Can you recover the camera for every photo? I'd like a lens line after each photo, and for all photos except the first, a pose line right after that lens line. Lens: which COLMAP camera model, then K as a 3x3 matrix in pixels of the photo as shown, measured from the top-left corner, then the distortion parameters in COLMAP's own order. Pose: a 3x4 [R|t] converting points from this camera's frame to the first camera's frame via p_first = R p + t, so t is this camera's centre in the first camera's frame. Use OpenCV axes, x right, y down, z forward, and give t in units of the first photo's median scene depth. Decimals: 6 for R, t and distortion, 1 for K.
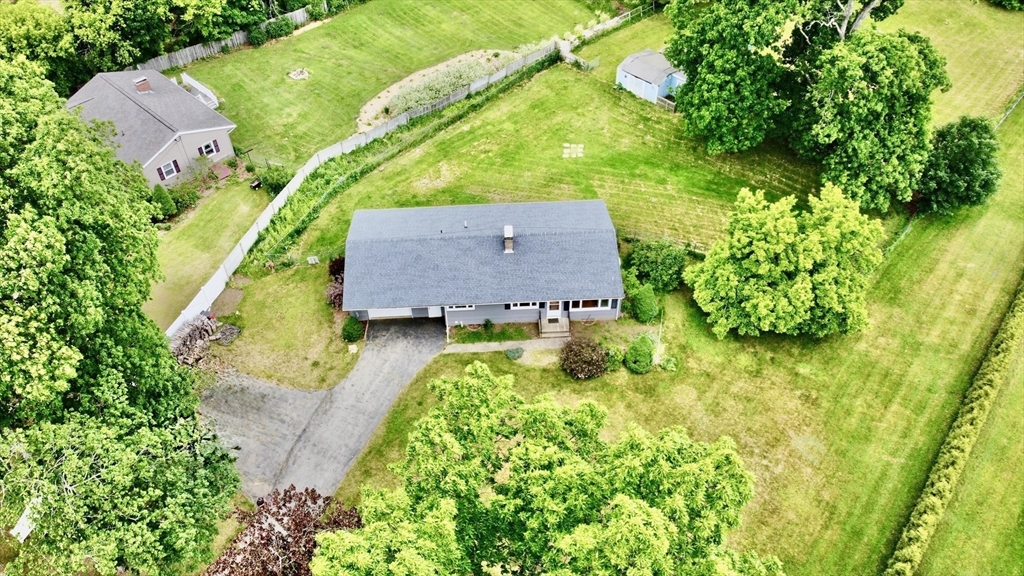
lens RADIAL K [[780.5, 0, 515.3], [0, 780.5, 287.8], [0, 0, 1]] dist [-0.016460, 0.002985]
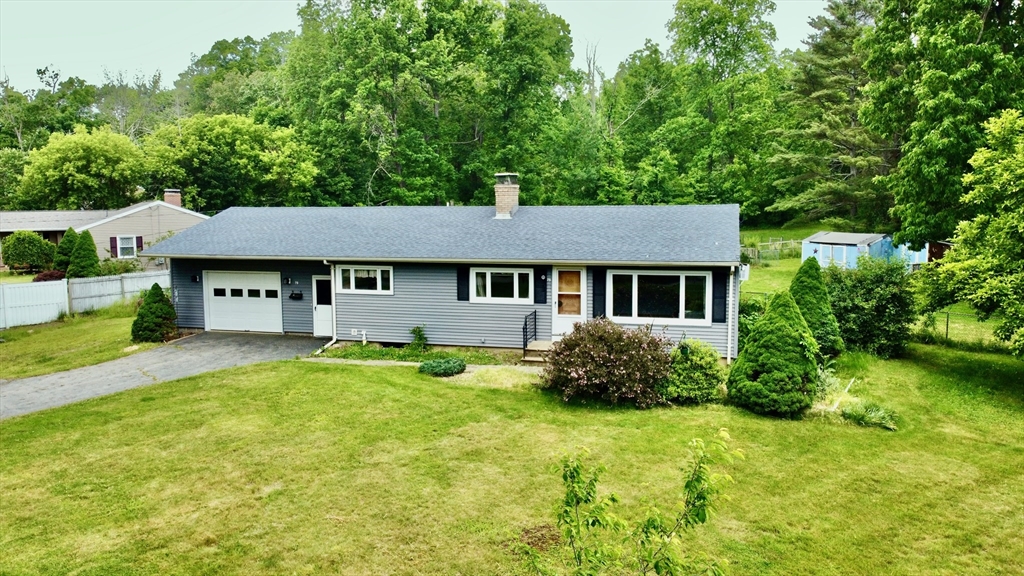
lens RADIAL K [[780.5, 0, 508.8], [0, 780.5, 286.8], [0, 0, 1]] dist [-0.016460, 0.002985]
pose [[0.946540, 0.037490, -0.320399, 0.151991], [-0.232383, 0.768128, -0.596638, 0.273458], [0.223740, 0.639198, 0.735776, 0.682260]]
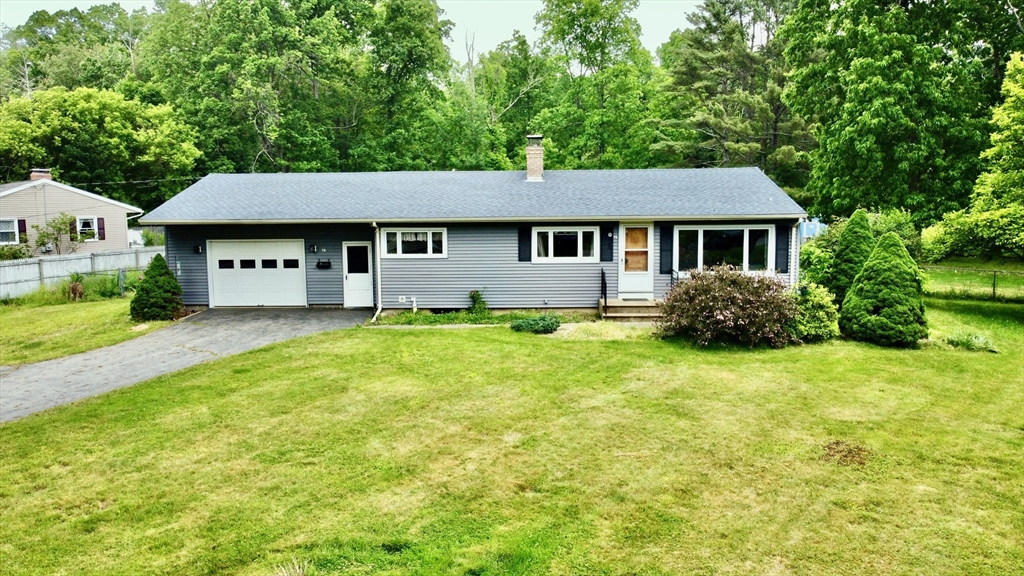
lens RADIAL K [[780.5, 0, 512.8], [0, 780.5, 287.1], [0, 0, 1]] dist [-0.016460, 0.002985]
pose [[0.996186, 0.008941, -0.086792, 0.020314], [-0.061859, 0.773894, -0.630287, 0.303889], [0.061532, 0.633252, 0.771496, 0.683013]]
